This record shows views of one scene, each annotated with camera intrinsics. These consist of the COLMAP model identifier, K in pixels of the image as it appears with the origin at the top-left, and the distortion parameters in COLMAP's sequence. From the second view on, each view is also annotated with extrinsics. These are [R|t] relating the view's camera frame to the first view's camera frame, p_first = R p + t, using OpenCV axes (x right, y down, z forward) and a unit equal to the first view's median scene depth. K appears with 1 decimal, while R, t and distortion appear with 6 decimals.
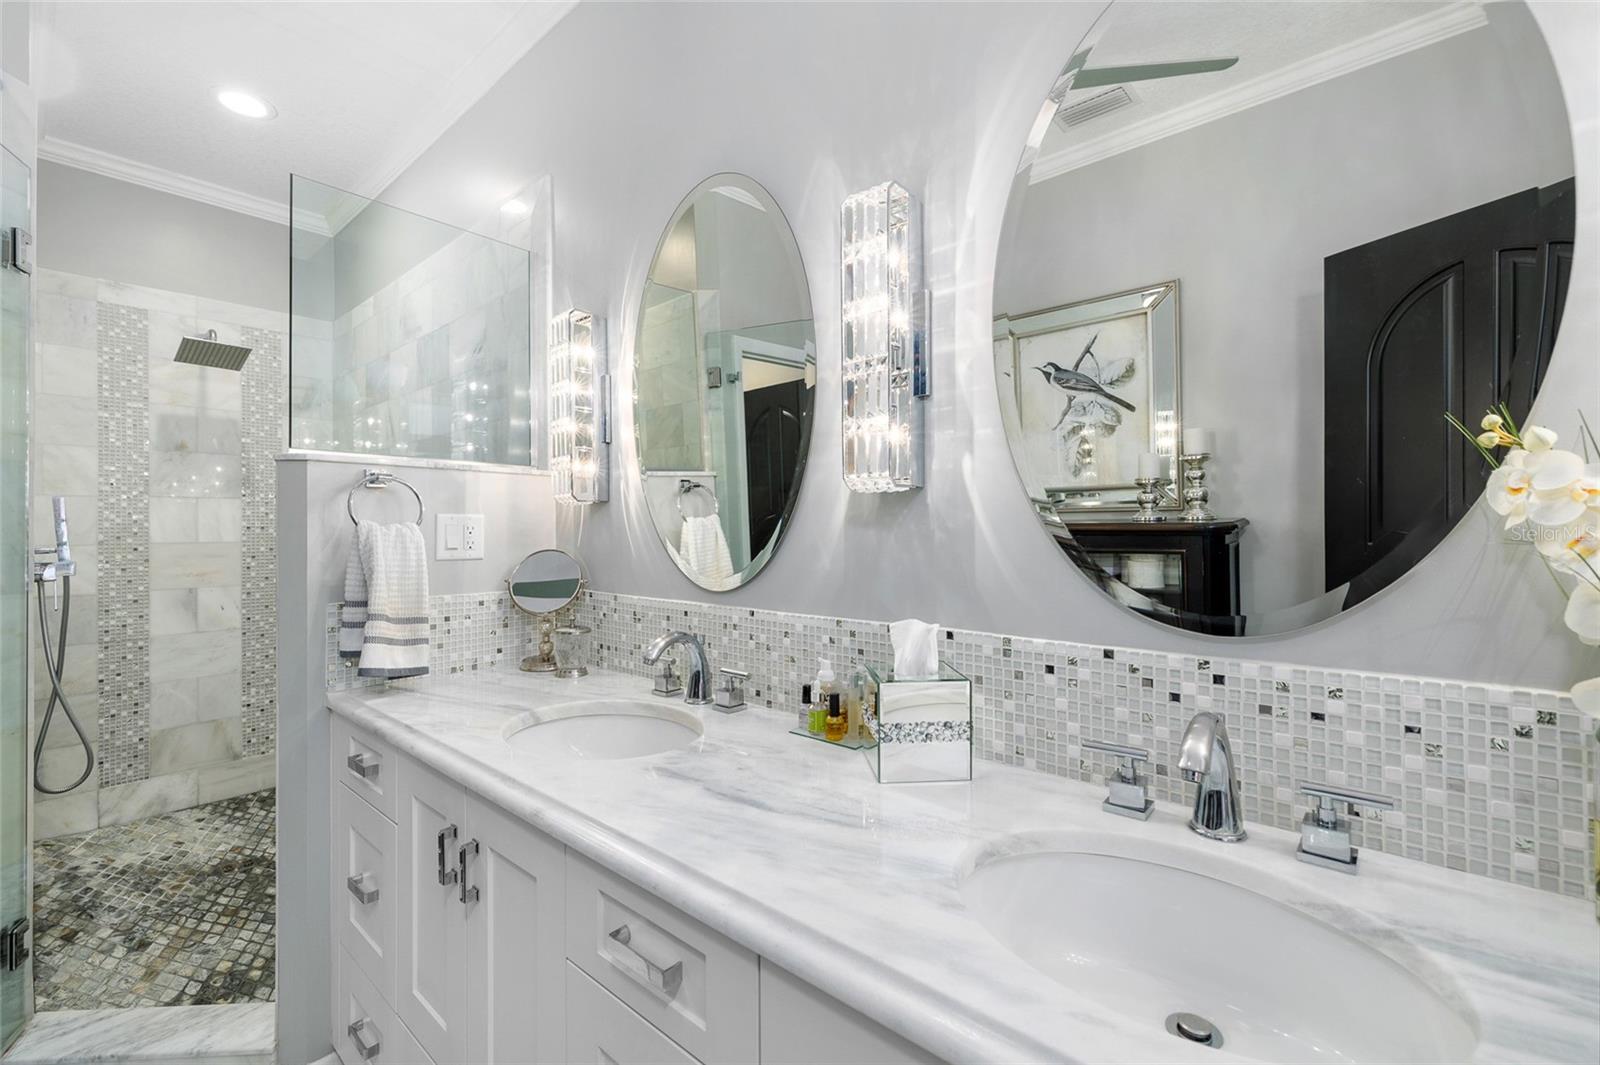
lens RADIAL K [[674.5, 0, 800.5], [0, 674.5, 527.5], [0, 0, 1]] dist [-0.000154, 0.000208]
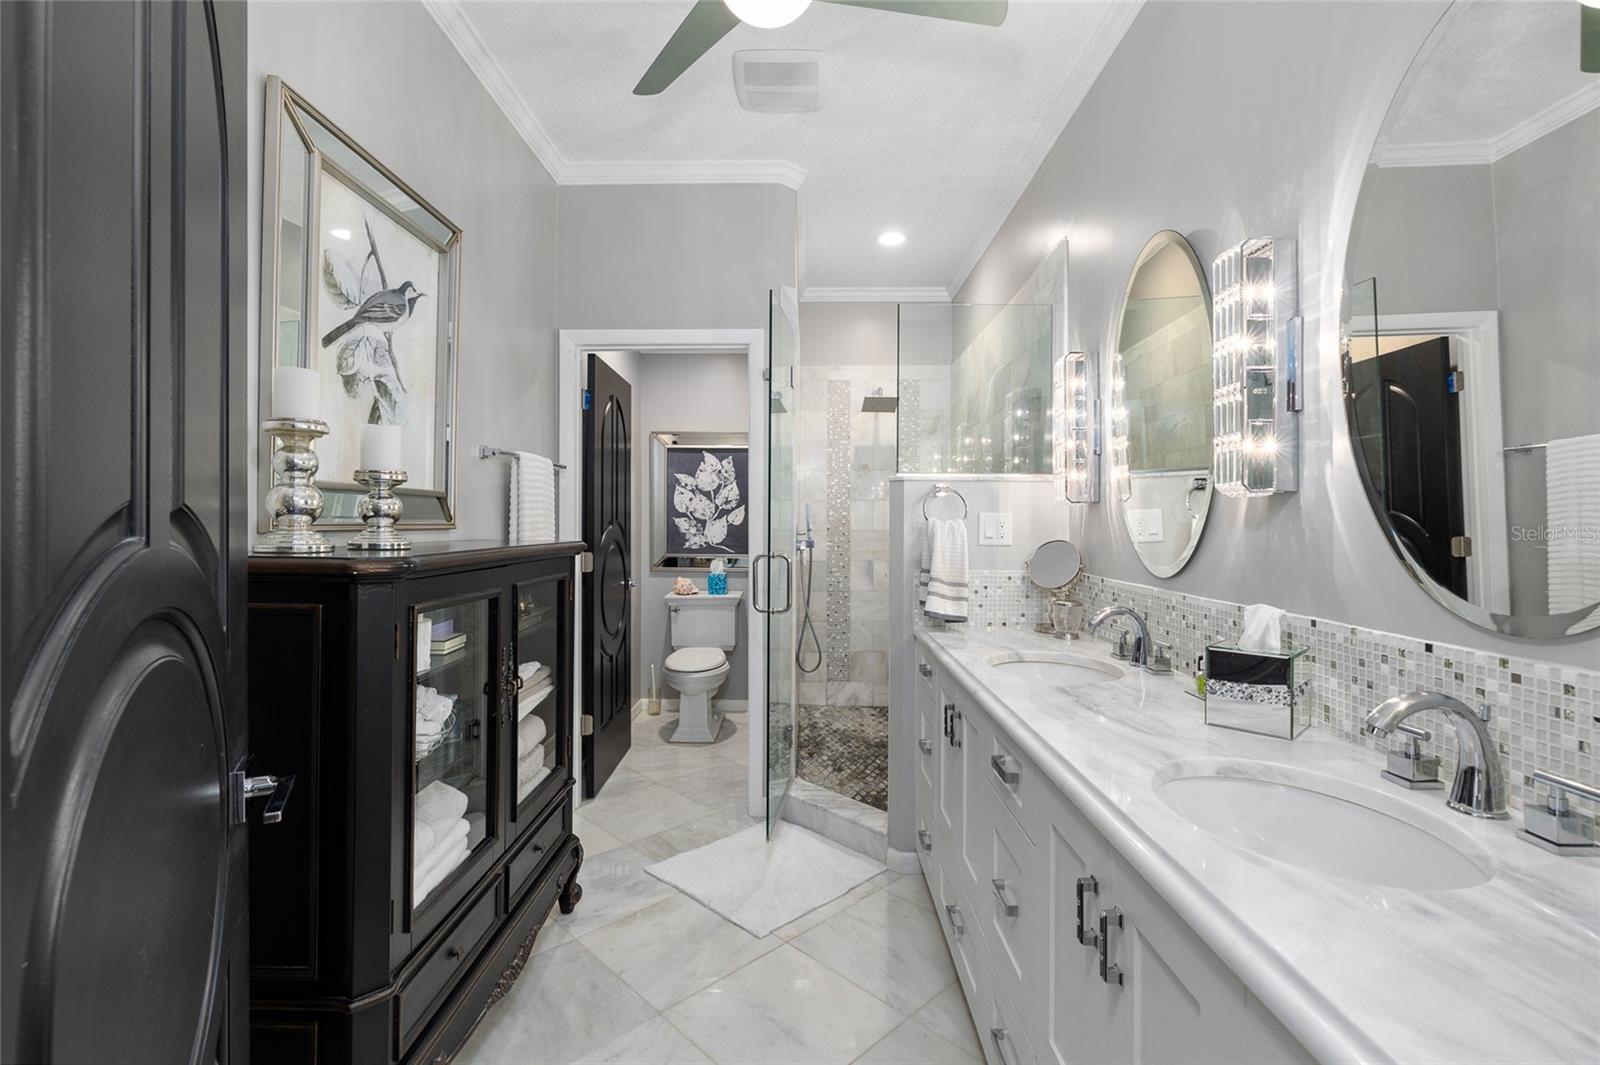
lens RADIAL K [[722.3, 0, 800.0], [0, 722.3, 532.5], [0, 0, 1]] dist [-0.000291, -0.000392]
pose [[0.648399, 0.017711, -0.761095, 0.413006], [-0.003609, 0.999790, 0.020190, -0.009032], [0.761292, -0.010345, 0.648327, -0.304168]]
